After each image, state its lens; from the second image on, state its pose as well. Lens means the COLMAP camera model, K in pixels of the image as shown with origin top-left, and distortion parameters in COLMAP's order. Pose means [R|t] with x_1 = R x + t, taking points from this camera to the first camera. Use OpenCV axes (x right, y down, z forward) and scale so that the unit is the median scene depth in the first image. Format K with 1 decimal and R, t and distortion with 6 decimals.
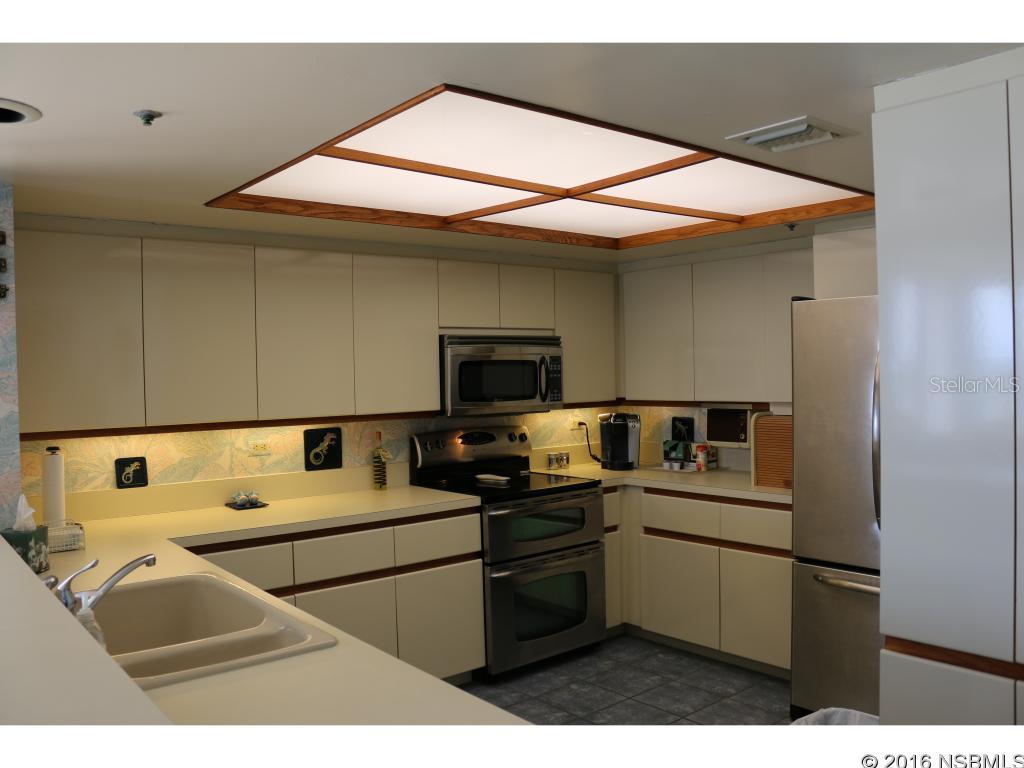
lens RADIAL K [[837.0, 0, 512.0], [0, 837.0, 385.9], [0, 0, 1]] dist [-0.149429, 0.109587]
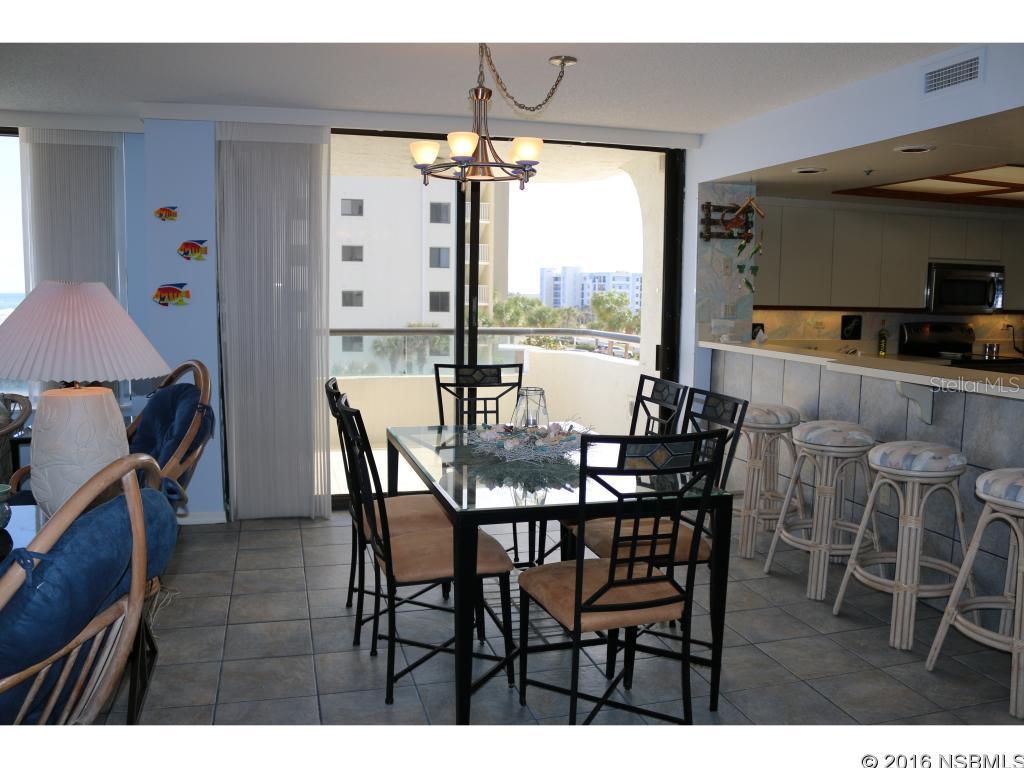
lens RADIAL K [[837.0, 0, 507.3], [0, 837.0, 383.3], [0, 0, 1]] dist [-0.149429, 0.109587]
pose [[0.914481, 0.075032, -0.397611, -0.193825], [-0.039040, 0.994434, 0.097866, 0.052270], [0.402741, -0.073974, 0.912320, -0.808516]]
